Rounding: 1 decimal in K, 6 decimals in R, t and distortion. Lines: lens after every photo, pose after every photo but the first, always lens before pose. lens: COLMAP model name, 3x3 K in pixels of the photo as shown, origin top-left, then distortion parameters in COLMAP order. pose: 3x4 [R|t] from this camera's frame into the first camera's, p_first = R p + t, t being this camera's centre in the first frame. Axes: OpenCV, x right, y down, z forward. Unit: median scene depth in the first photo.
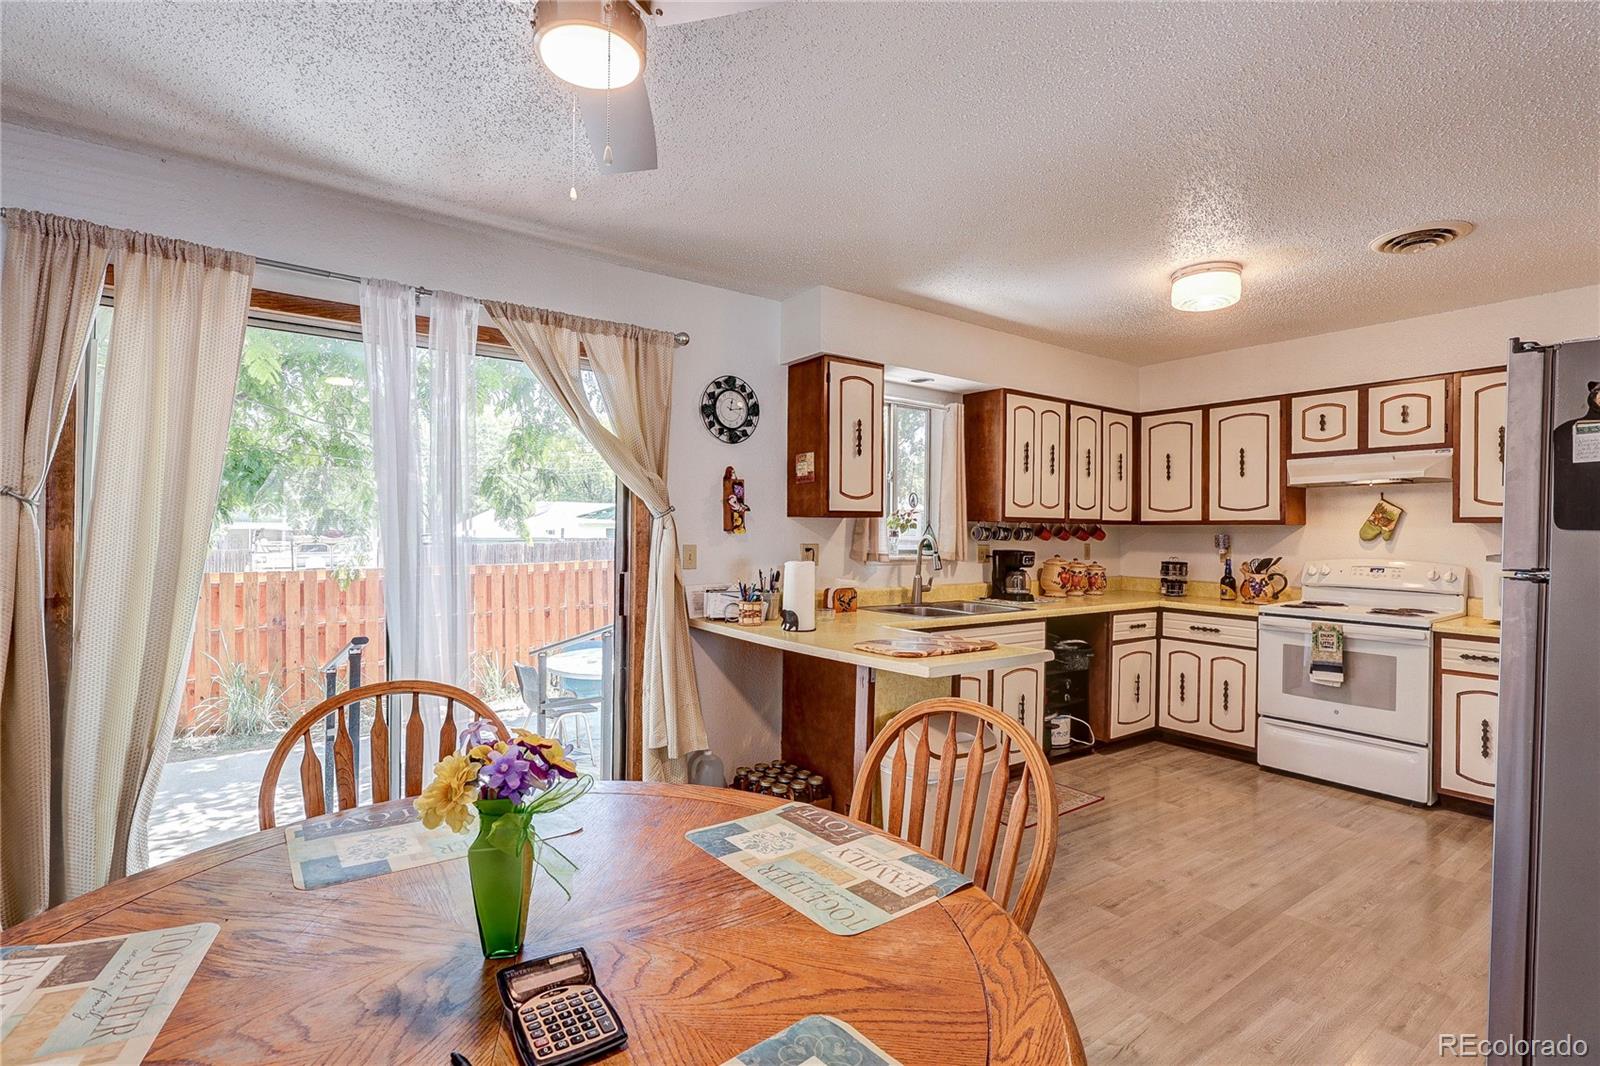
lens RADIAL K [[762.1, 0, 800.2], [0, 762.1, 533.7], [0, 0, 1]] dist [-0.003418, 0.000891]
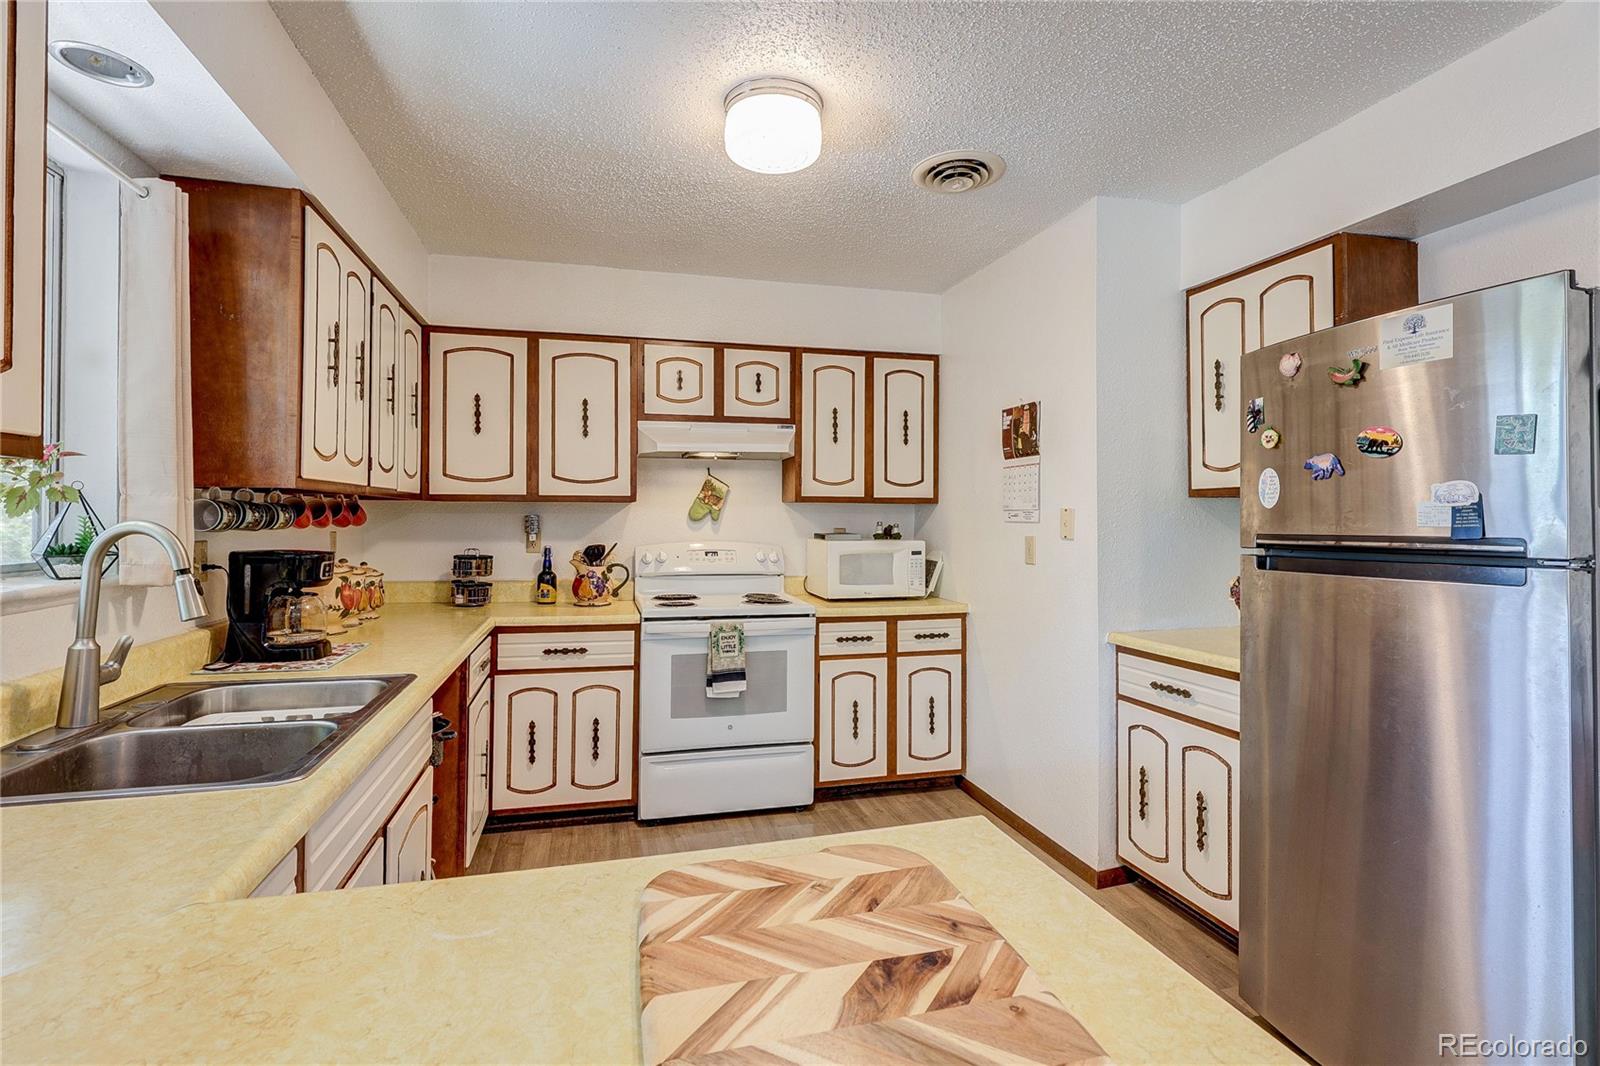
lens RADIAL K [[762.0, 0, 798.0], [0, 762.0, 492.3], [0, 0, 1]] dist [-0.002759, 0.000084]
pose [[0.363556, 0.022272, 0.931306, -0.048248], [0.002339, 0.999689, -0.024820, -0.001888], [-0.931569, 0.011201, 0.363391, 0.619894]]
